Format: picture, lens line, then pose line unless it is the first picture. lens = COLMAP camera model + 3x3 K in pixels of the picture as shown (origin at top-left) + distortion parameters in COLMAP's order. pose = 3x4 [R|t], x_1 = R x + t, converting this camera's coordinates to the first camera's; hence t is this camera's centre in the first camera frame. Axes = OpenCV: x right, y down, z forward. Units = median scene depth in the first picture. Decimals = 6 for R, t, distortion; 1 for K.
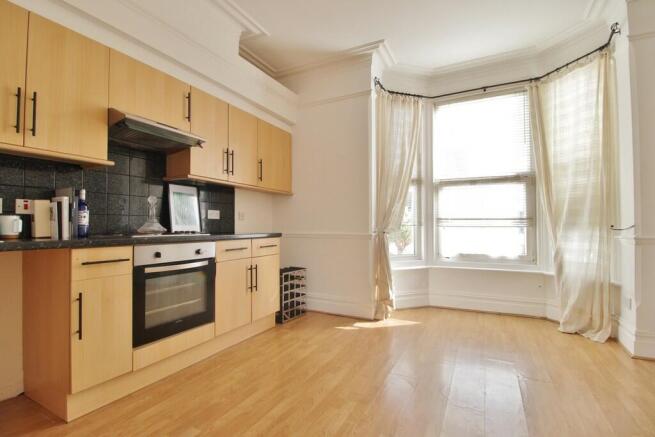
lens RADIAL K [[316.2, 0, 327.5], [0, 316.2, 218.5], [0, 0, 1]] dist [0.000988, -0.000484]
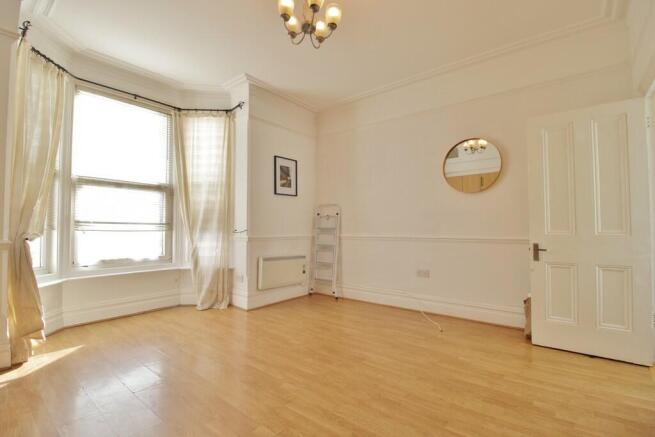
lens RADIAL K [[316.2, 0, 327.5], [0, 316.2, 218.5], [0, 0, 1]] dist [0.000988, -0.000484]
pose [[0.197246, 0.036592, 0.979671, -0.426493], [-0.023225, 0.999197, -0.032645, 0.005264], [-0.980079, -0.016314, 0.197937, 0.206296]]
